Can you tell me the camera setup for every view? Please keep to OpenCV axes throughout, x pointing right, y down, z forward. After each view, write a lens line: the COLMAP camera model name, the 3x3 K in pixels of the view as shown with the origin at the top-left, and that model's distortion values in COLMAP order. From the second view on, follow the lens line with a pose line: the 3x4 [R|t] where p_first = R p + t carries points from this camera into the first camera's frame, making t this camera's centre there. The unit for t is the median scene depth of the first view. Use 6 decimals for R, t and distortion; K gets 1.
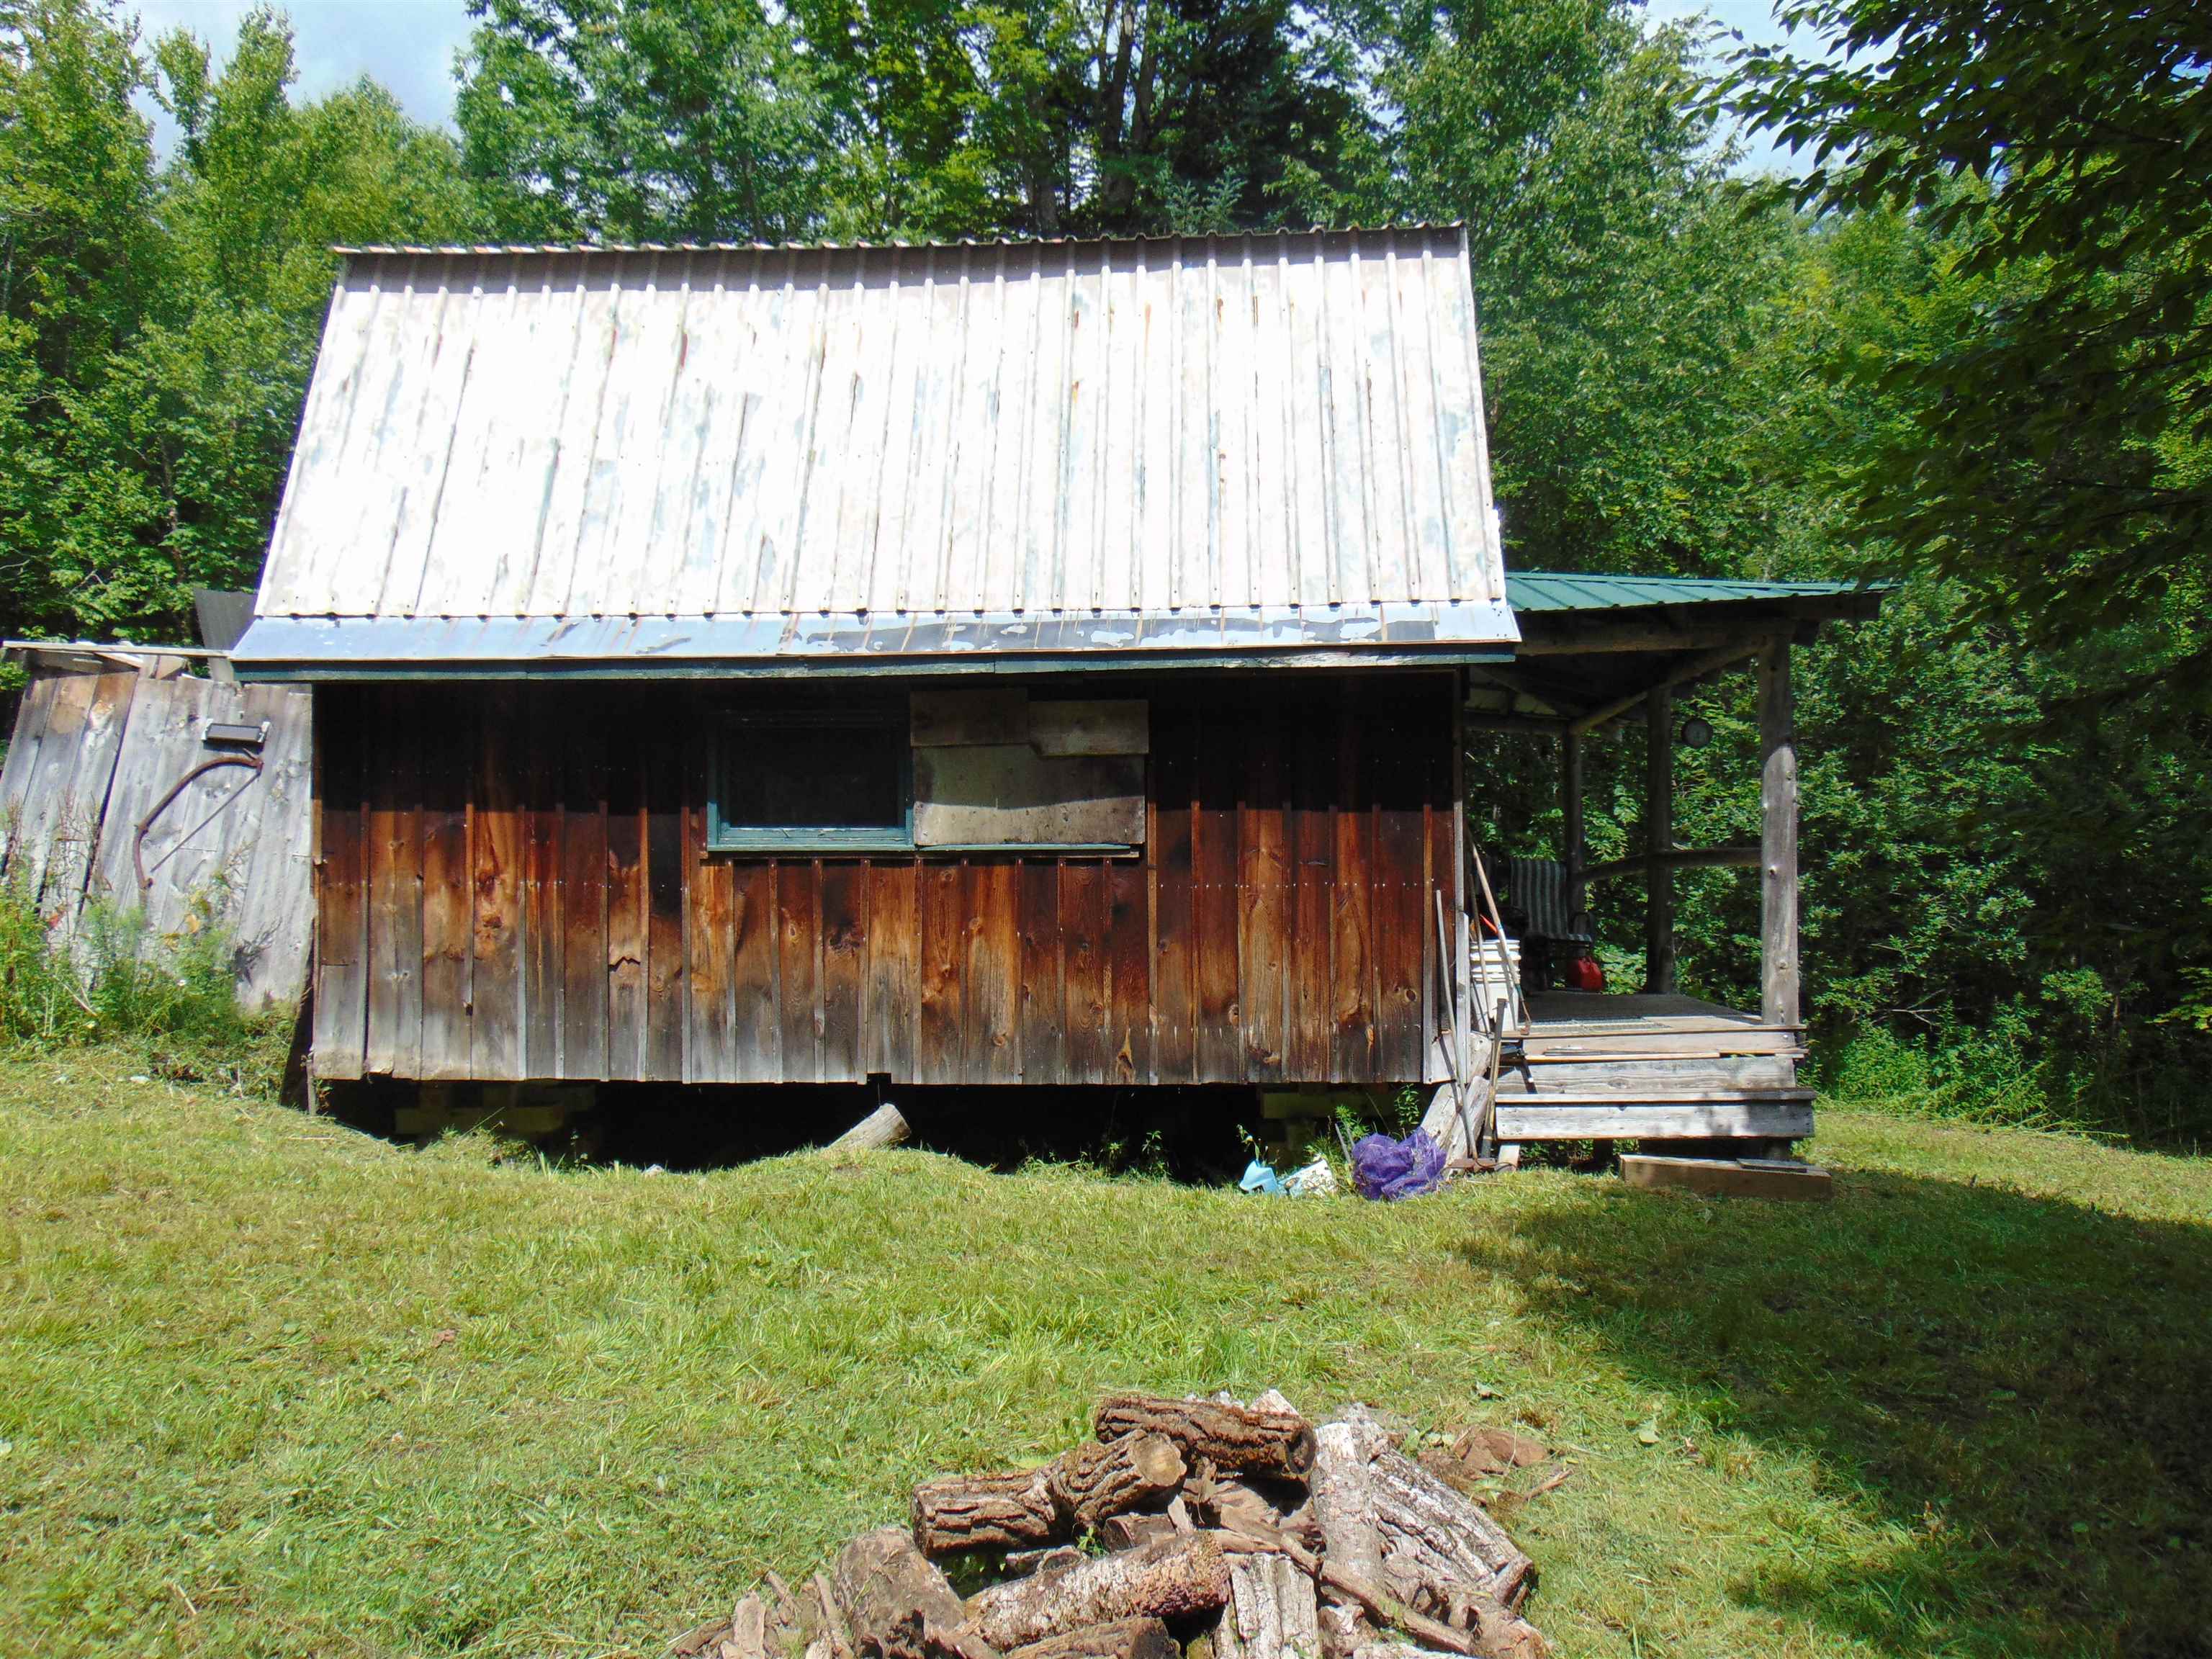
lens RADIAL K [[1604.7, 0, 1105.8], [0, 1604.7, 831.3], [0, 0, 1]] dist [0.003323, 0.003080]
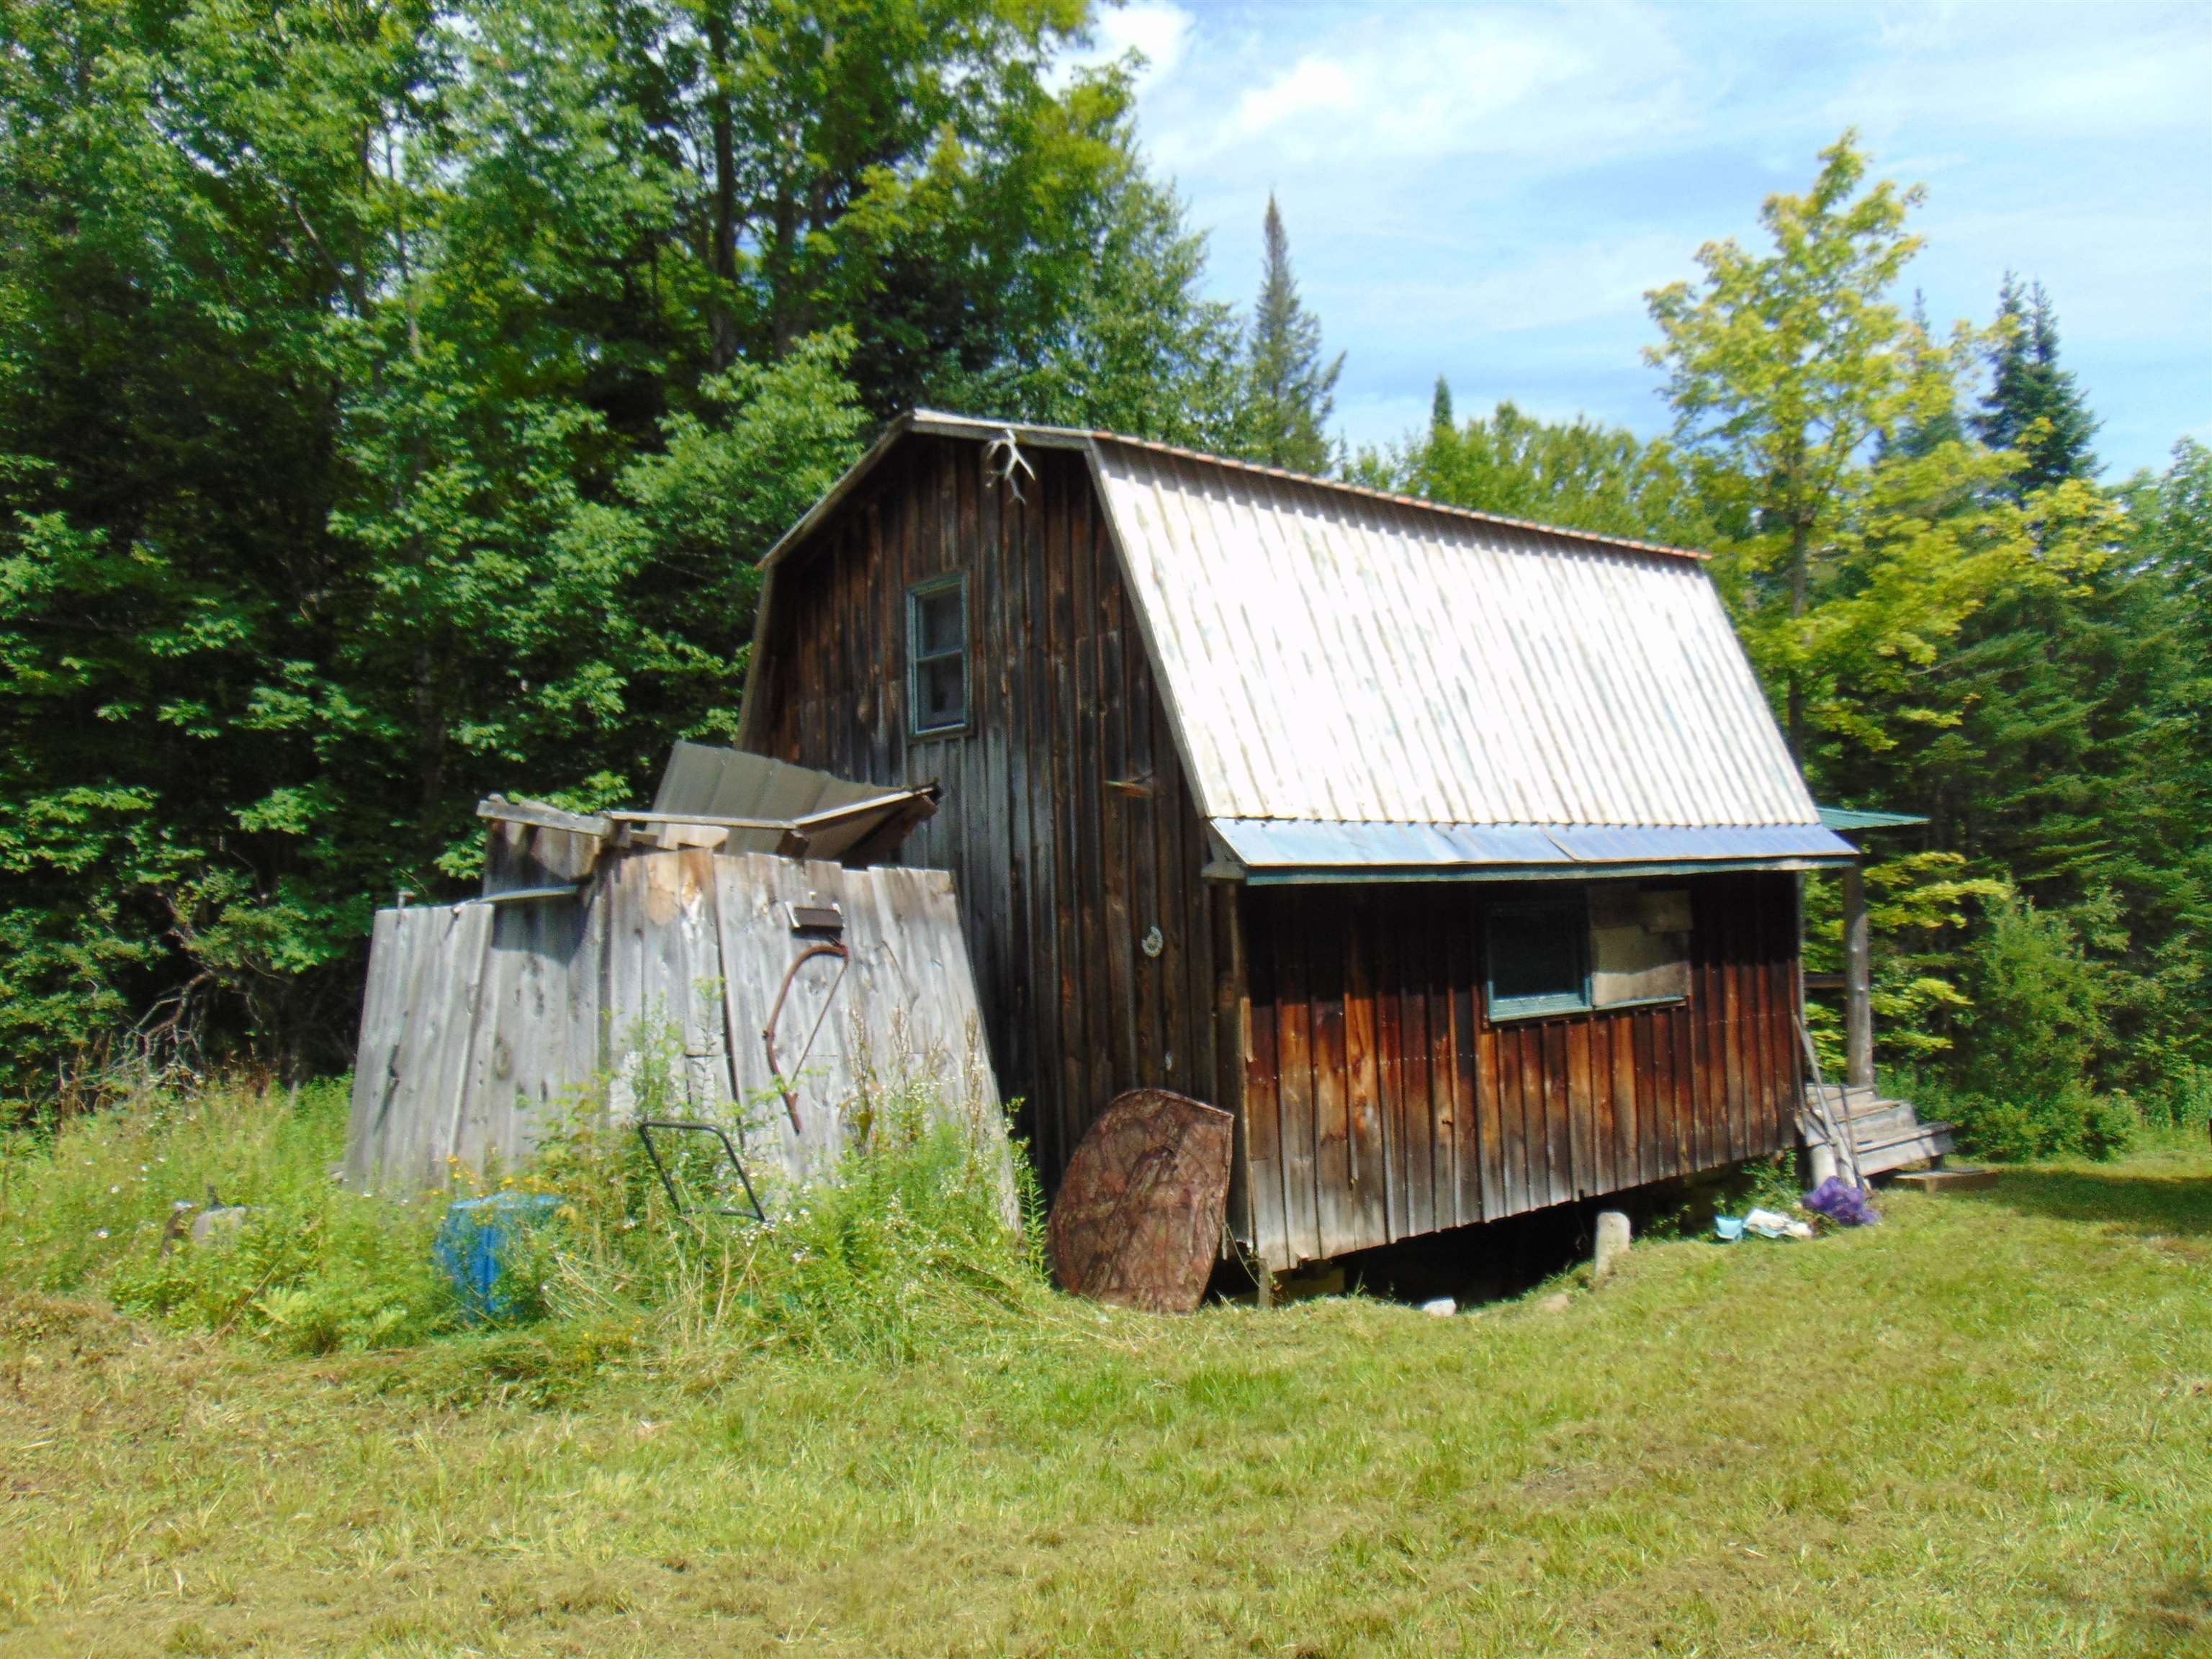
lens RADIAL K [[1604.7, 0, 1103.0], [0, 1604.7, 843.0], [0, 0, 1]] dist [0.003323, 0.003080]
pose [[0.749486, 0.003256, 0.662012, -1.240551], [0.020854, 0.999376, -0.028525, -0.091192], [-0.661692, 0.035185, 0.748950, 0.298557]]
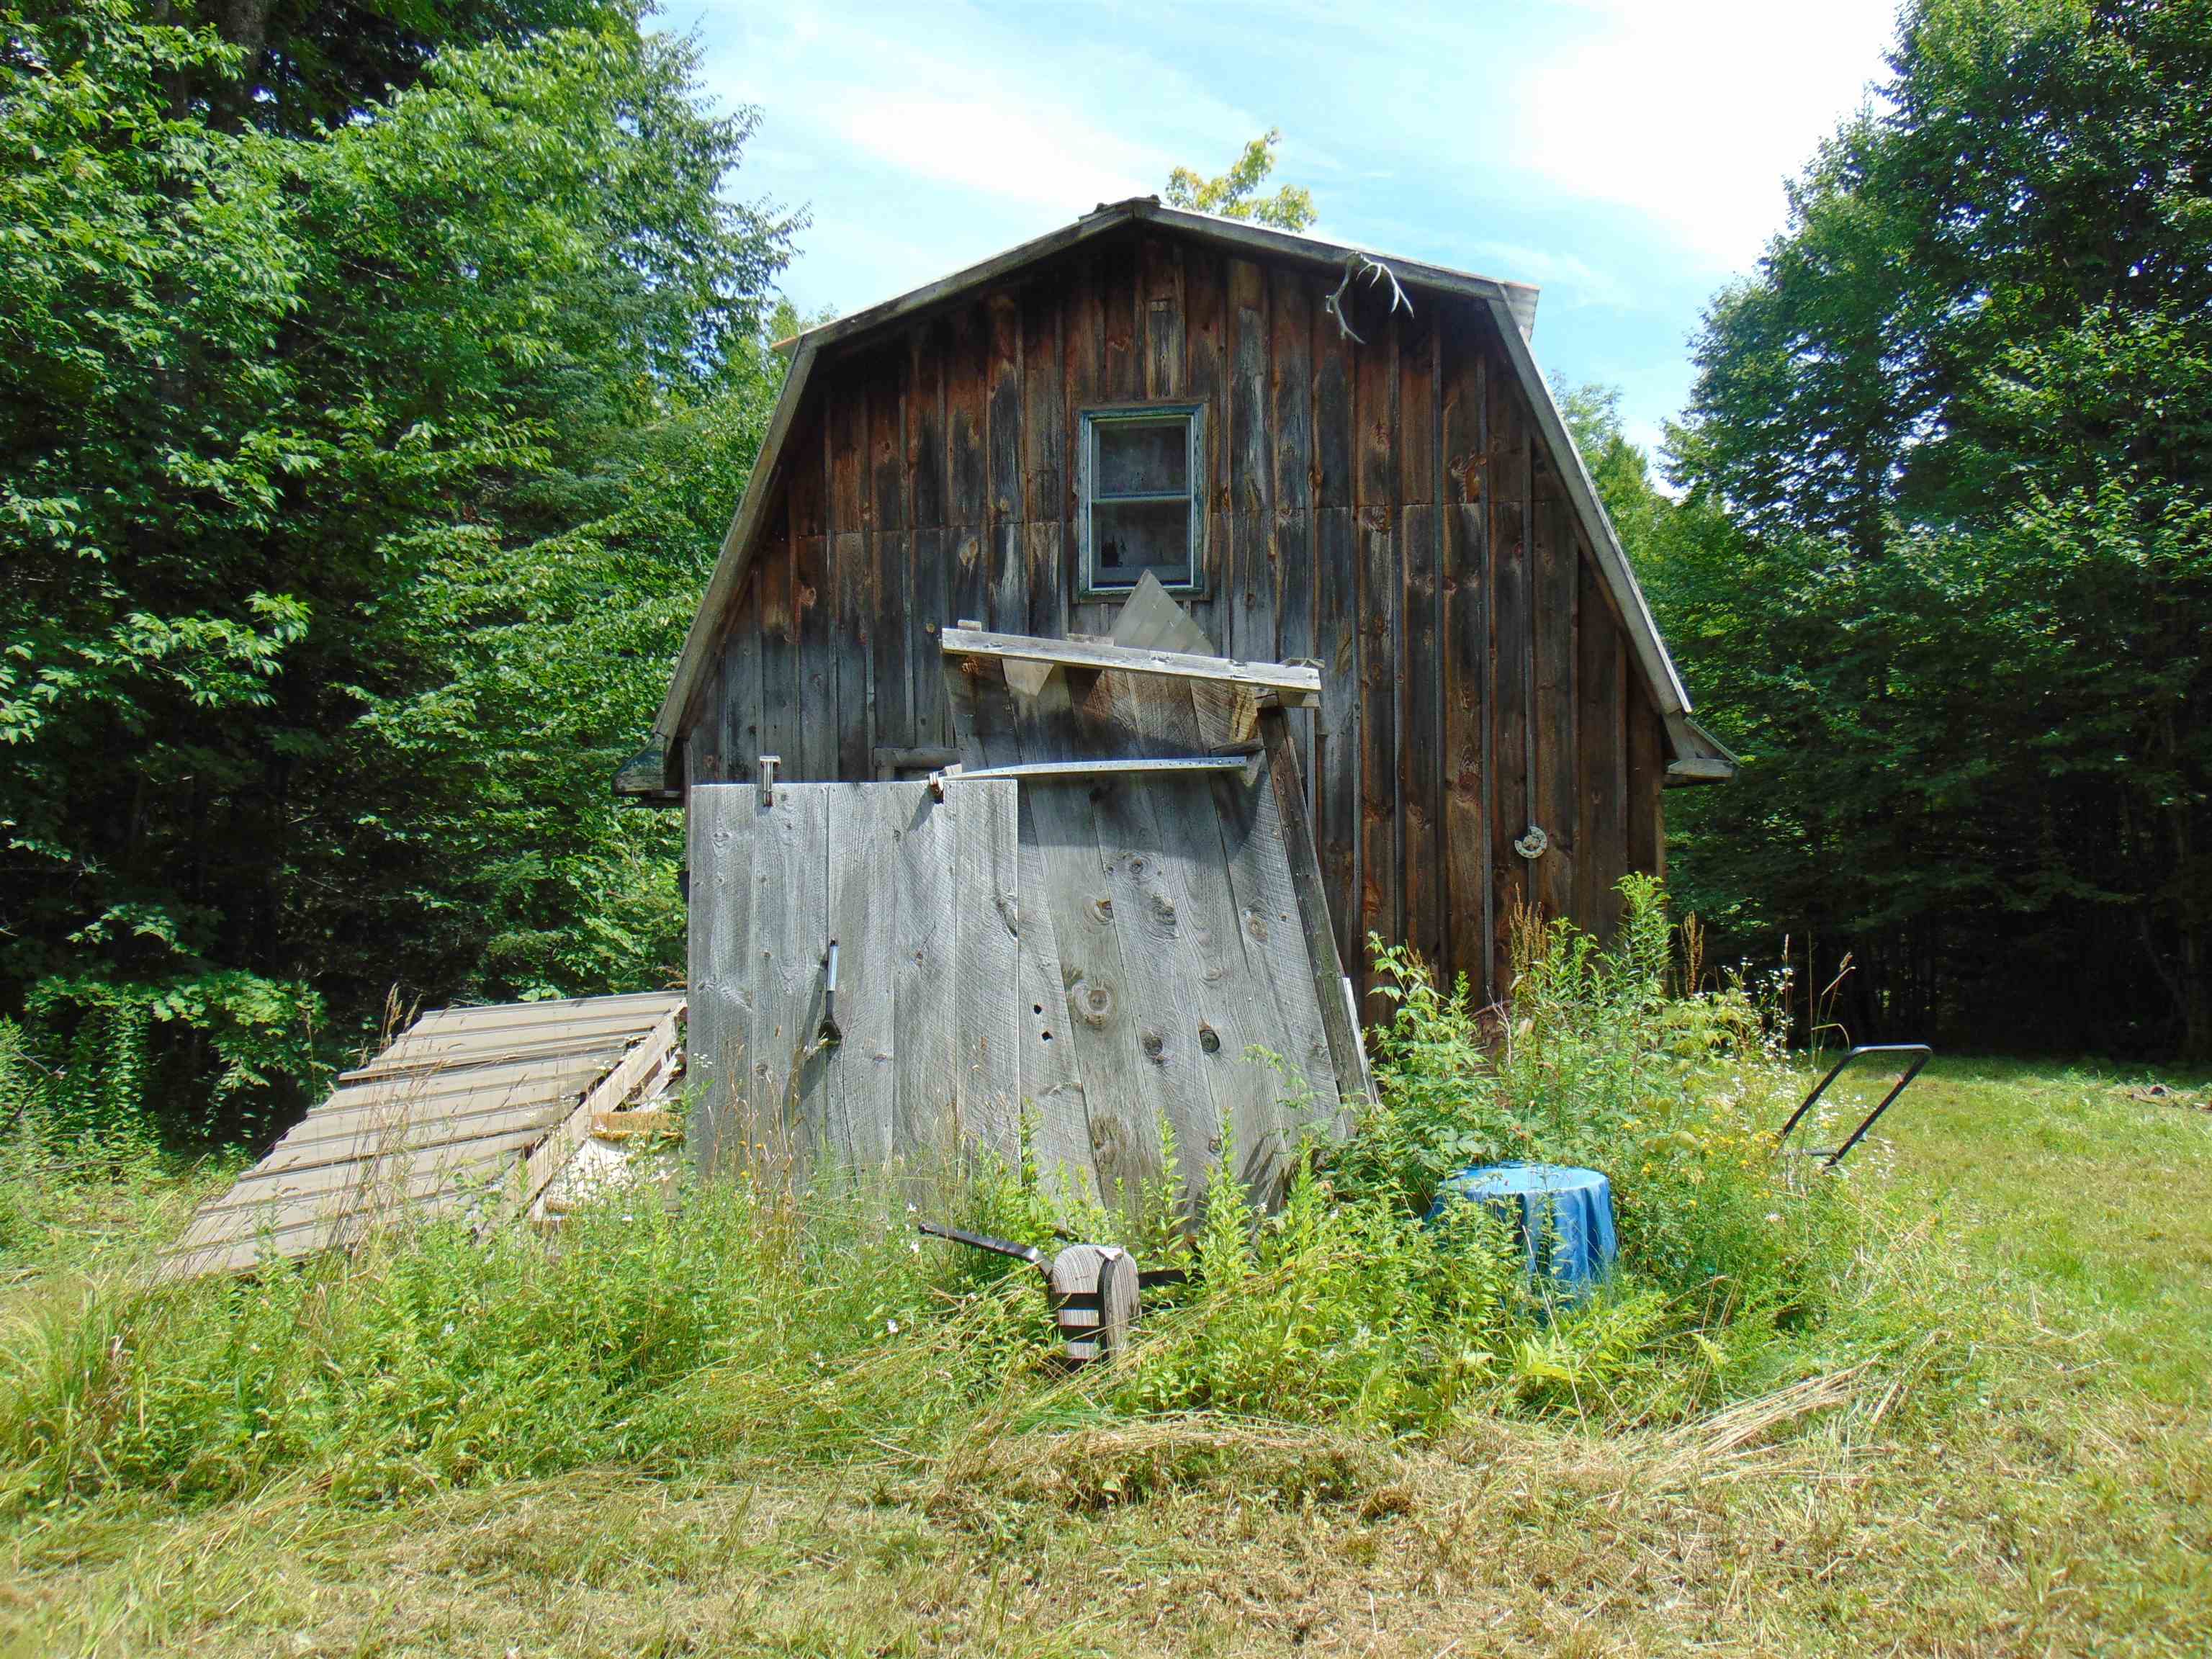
lens RADIAL K [[1604.7, 0, 1103.0], [0, 1604.7, 816.7], [0, 0, 1]] dist [0.003323, 0.003080]
pose [[0.177624, -0.010365, 0.984044, -1.535450], [-0.004671, 0.999924, 0.011376, -0.081800], [-0.984087, -0.006618, 0.177562, 1.139050]]
